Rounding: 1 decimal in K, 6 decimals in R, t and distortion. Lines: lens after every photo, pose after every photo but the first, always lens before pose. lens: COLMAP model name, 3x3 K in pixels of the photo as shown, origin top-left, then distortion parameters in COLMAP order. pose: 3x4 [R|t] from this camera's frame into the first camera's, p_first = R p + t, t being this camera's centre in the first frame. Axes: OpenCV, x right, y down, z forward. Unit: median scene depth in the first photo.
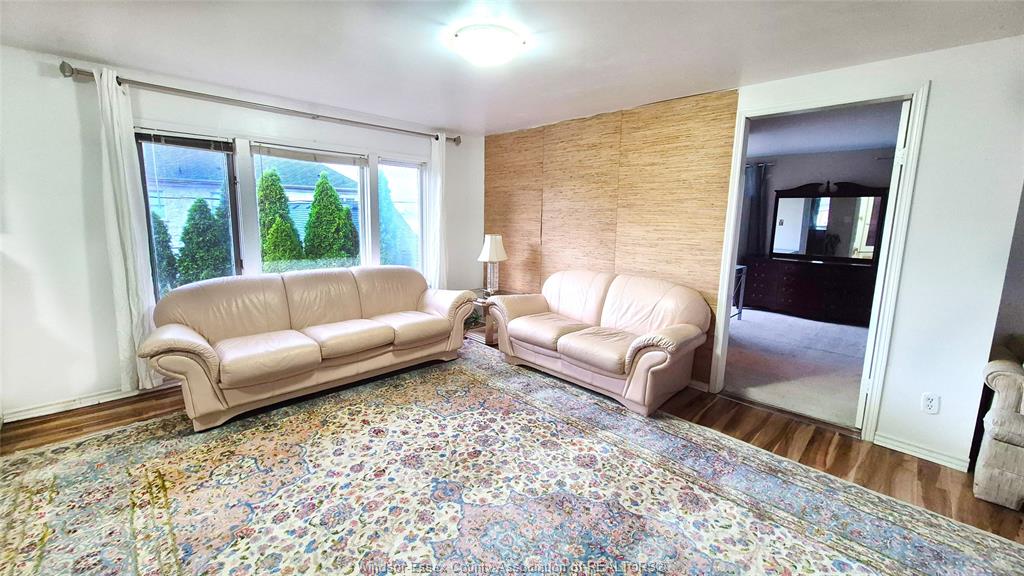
lens RADIAL K [[406.9, 0, 508.7], [0, 406.9, 275.5], [0, 0, 1]] dist [0.000478, -0.000148]
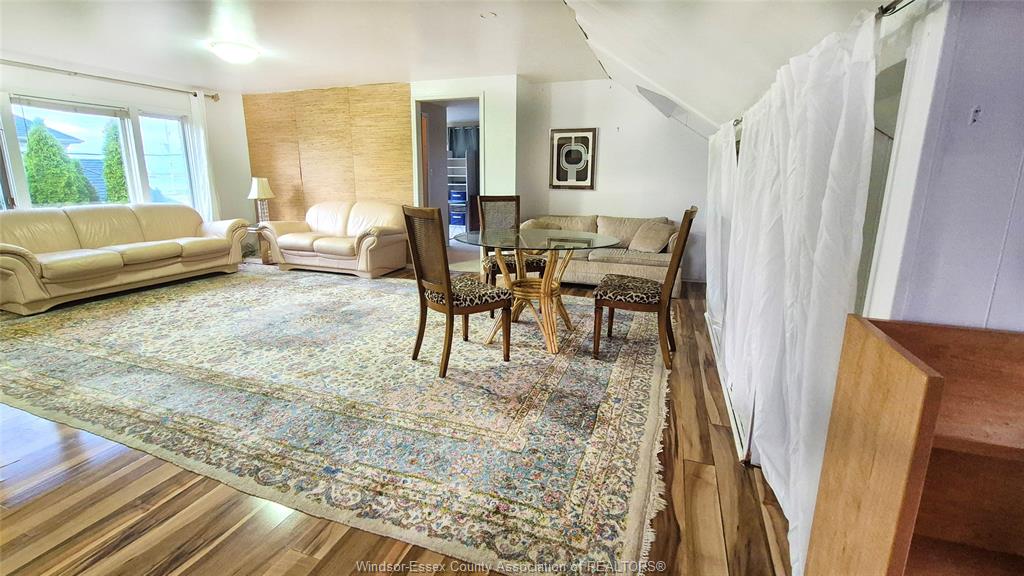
lens RADIAL K [[447.1, 0, 507.9], [0, 447.1, 273.9], [0, 0, 1]] dist [0.000272, -0.000745]
pose [[0.905104, -0.101818, 0.412820, 0.068112], [0.071834, 0.993566, 0.087557, 0.157063], [-0.419079, -0.049593, 0.906594, -0.713233]]
